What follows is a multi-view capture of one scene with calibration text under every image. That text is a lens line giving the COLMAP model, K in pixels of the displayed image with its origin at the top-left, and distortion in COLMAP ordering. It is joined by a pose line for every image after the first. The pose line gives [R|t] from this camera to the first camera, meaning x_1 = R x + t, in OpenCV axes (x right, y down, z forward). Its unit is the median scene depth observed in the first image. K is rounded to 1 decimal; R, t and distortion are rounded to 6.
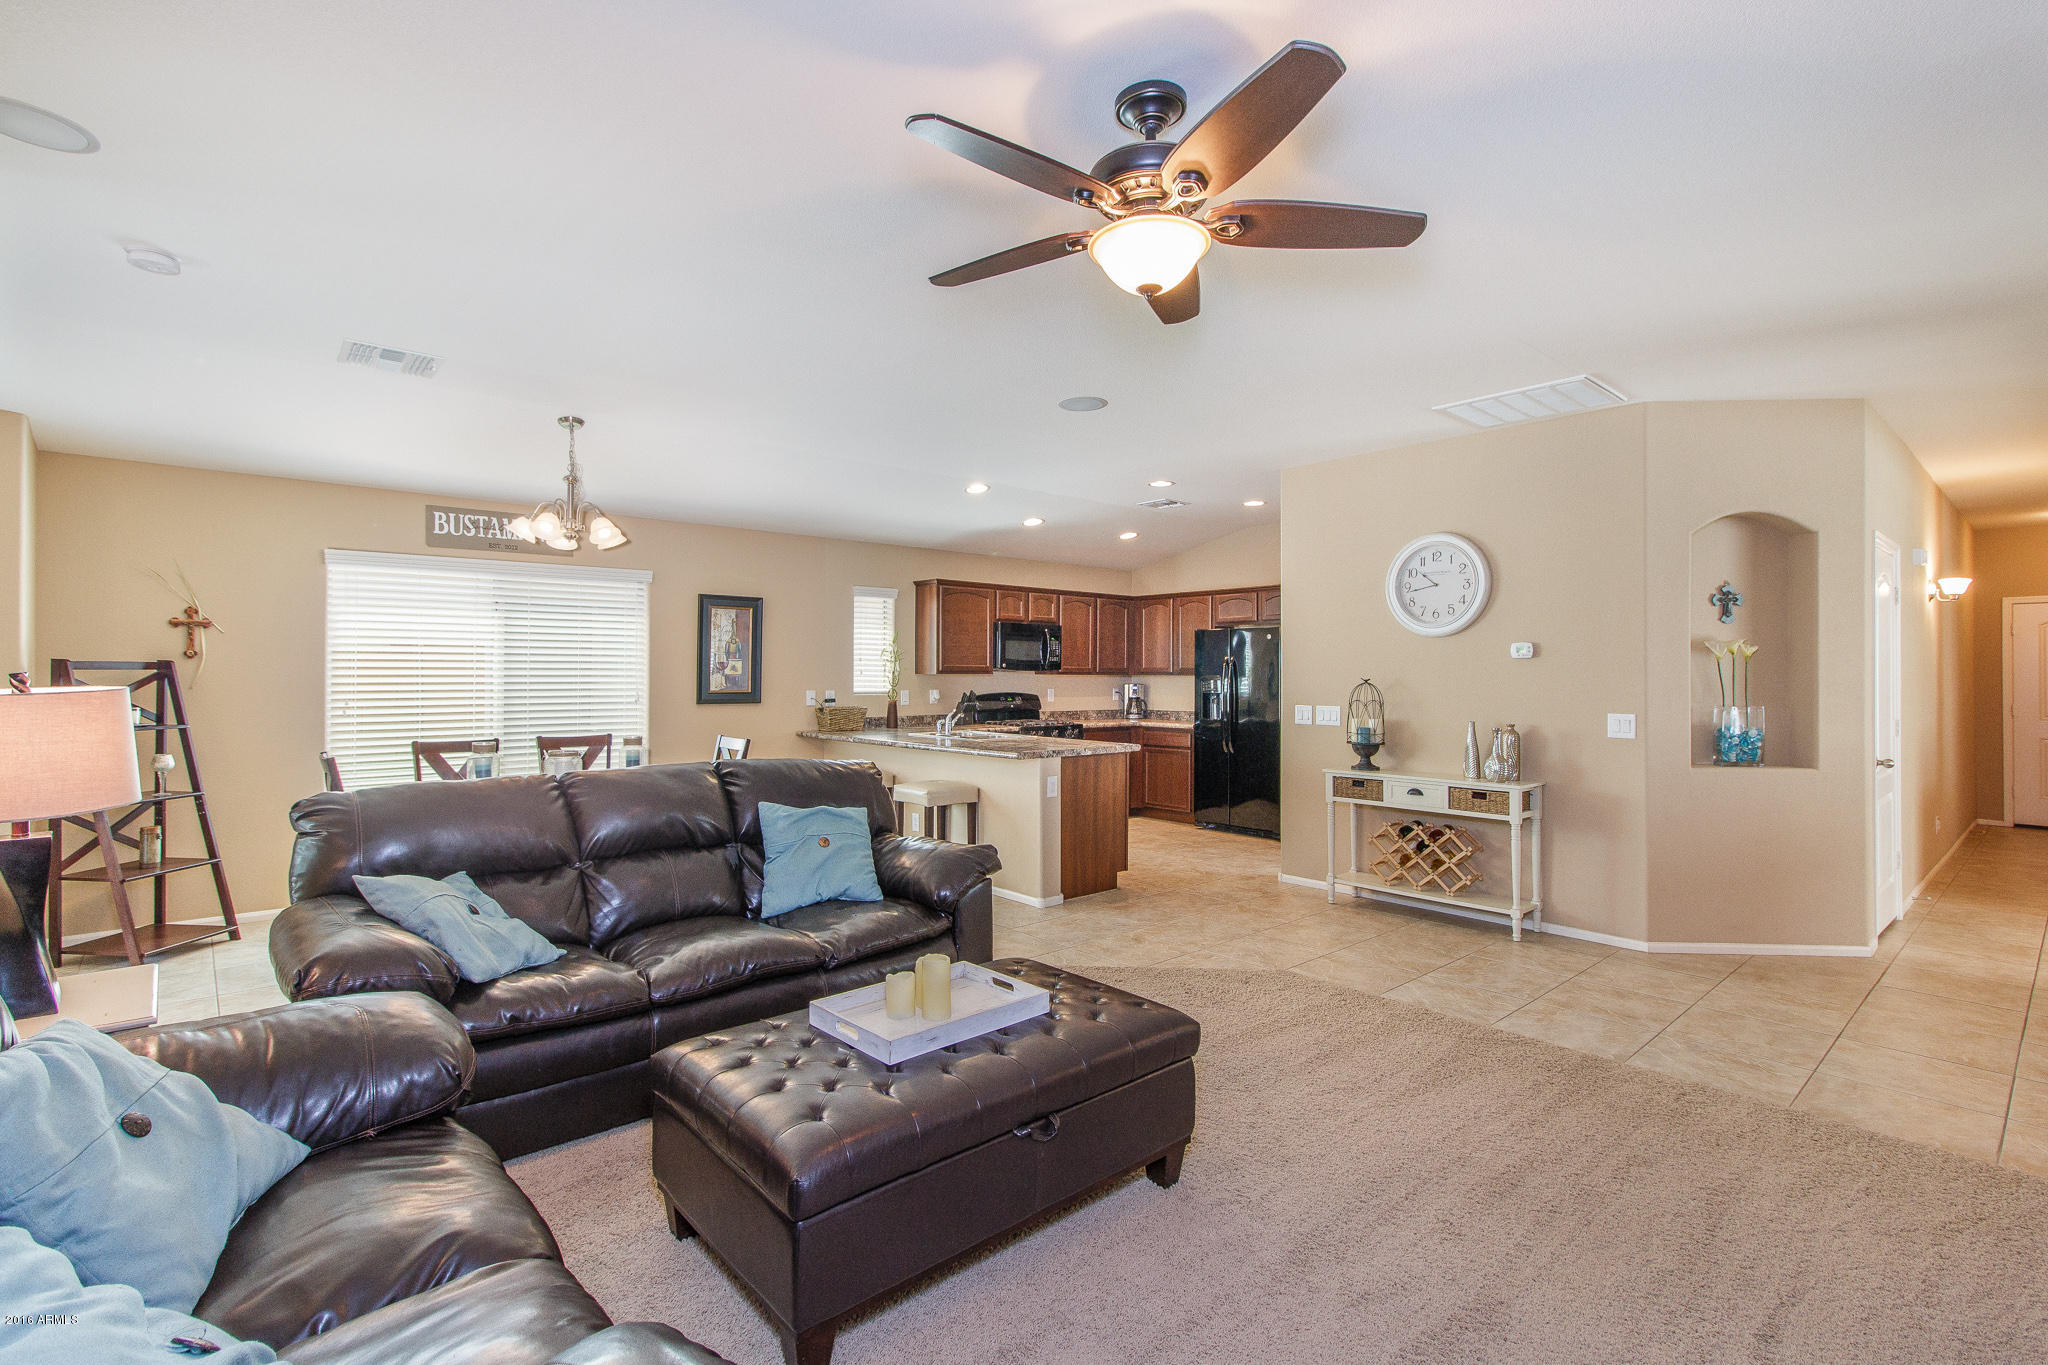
lens RADIAL K [[944.9, 0, 1023.8], [0, 944.9, 664.9], [0, 0, 1]] dist [0.000818, 0.002007]
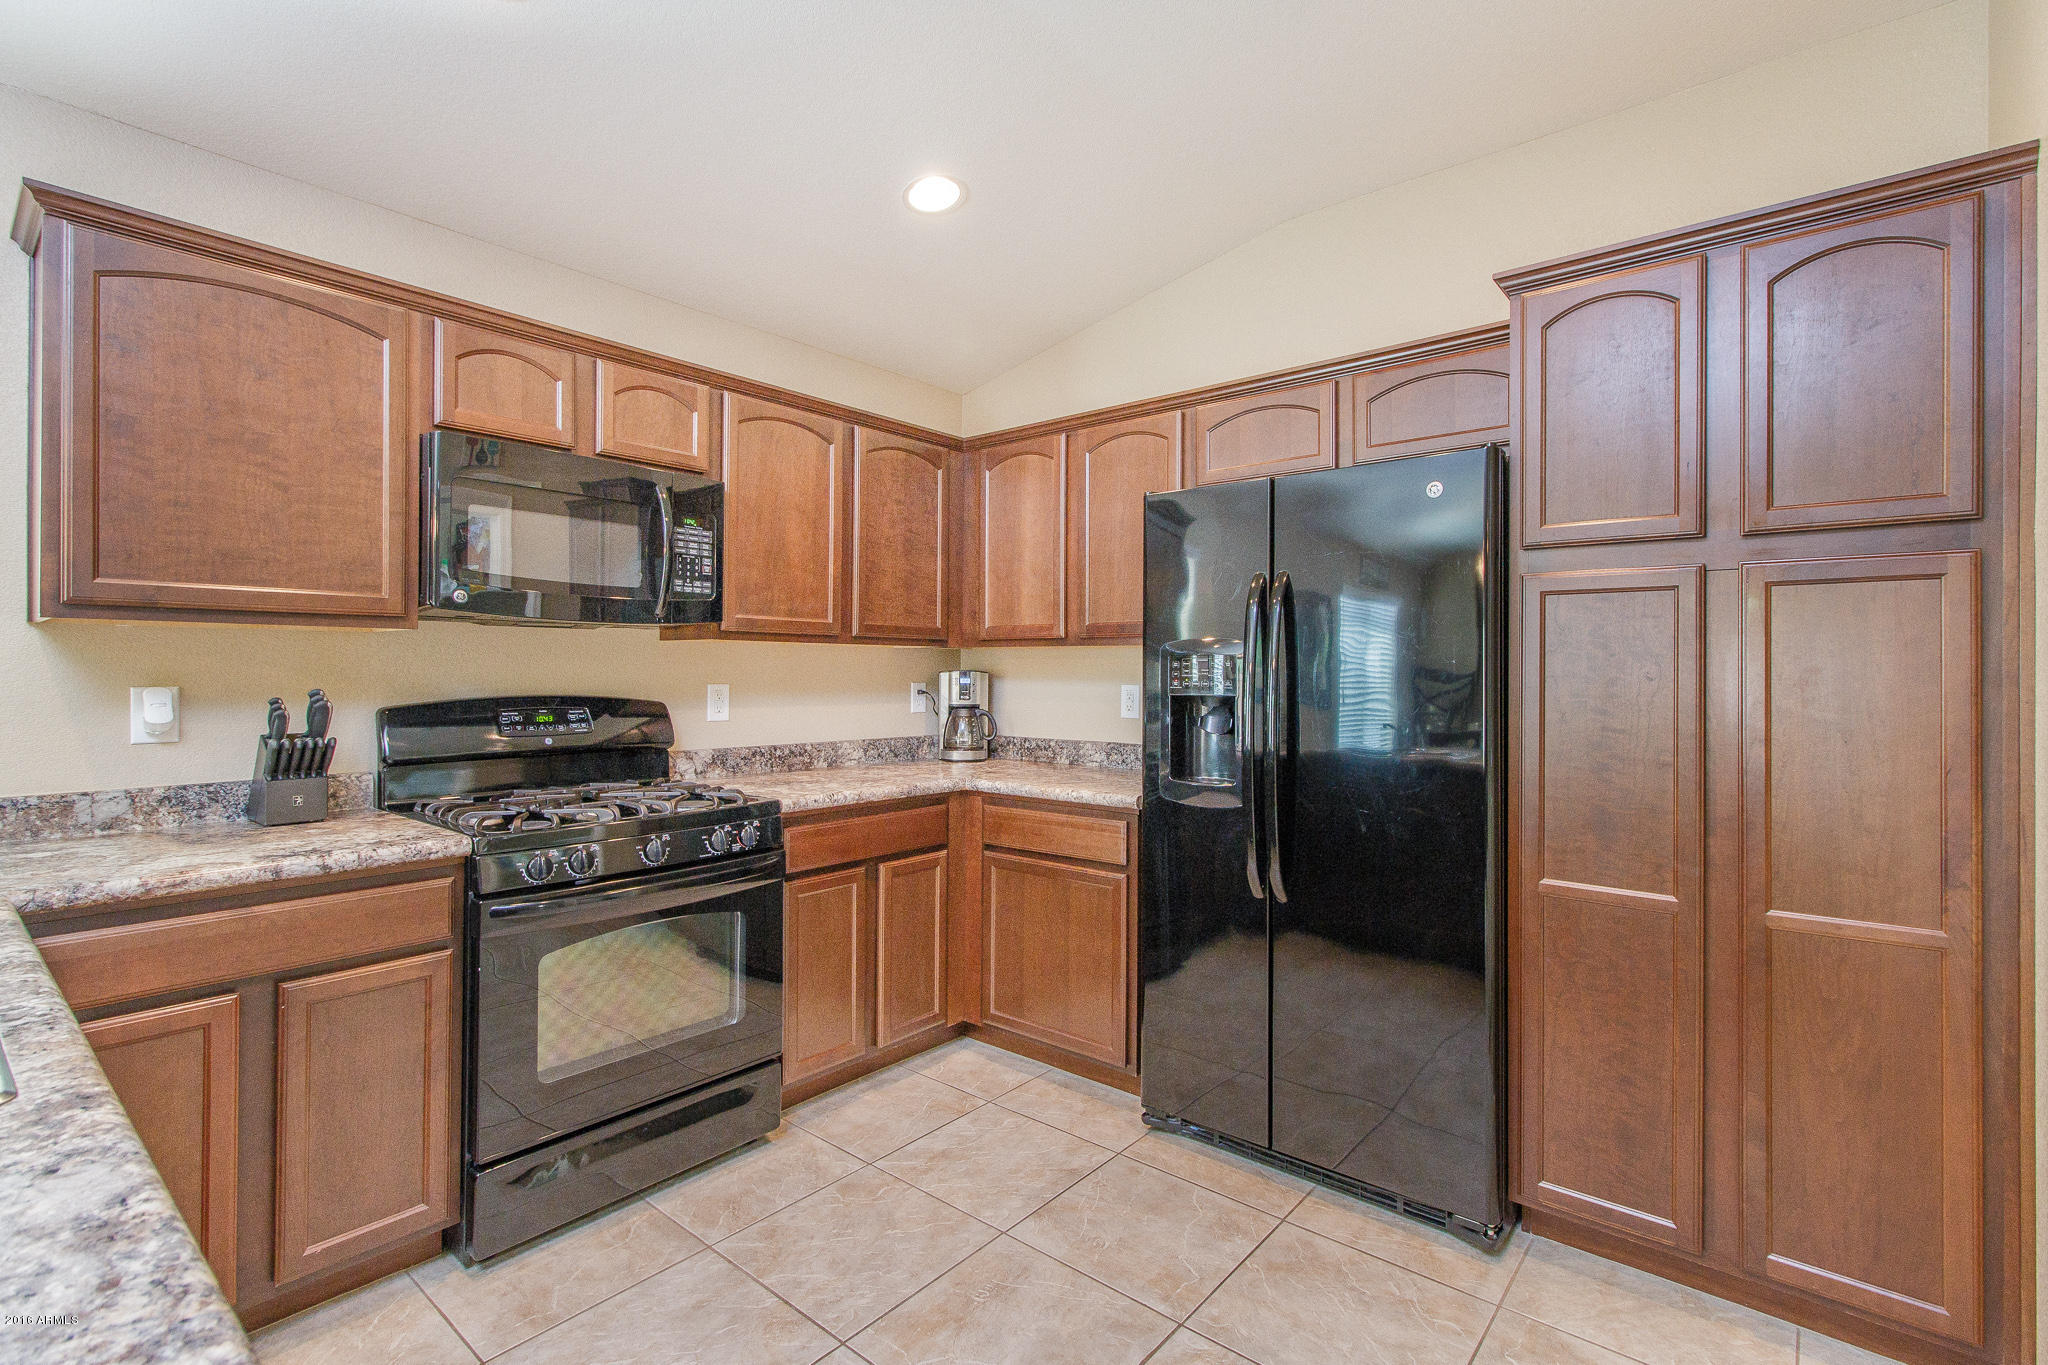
lens RADIAL K [[944.9, 0, 1023.8], [0, 944.9, 664.9], [0, 0, 1]] dist [0.000818, 0.002007]
pose [[0.989001, 0.001764, 0.147900, 0.113611], [-0.002473, 0.999986, 0.004613, 0.021361], [-0.147890, -0.004928, 0.988992, 0.827477]]
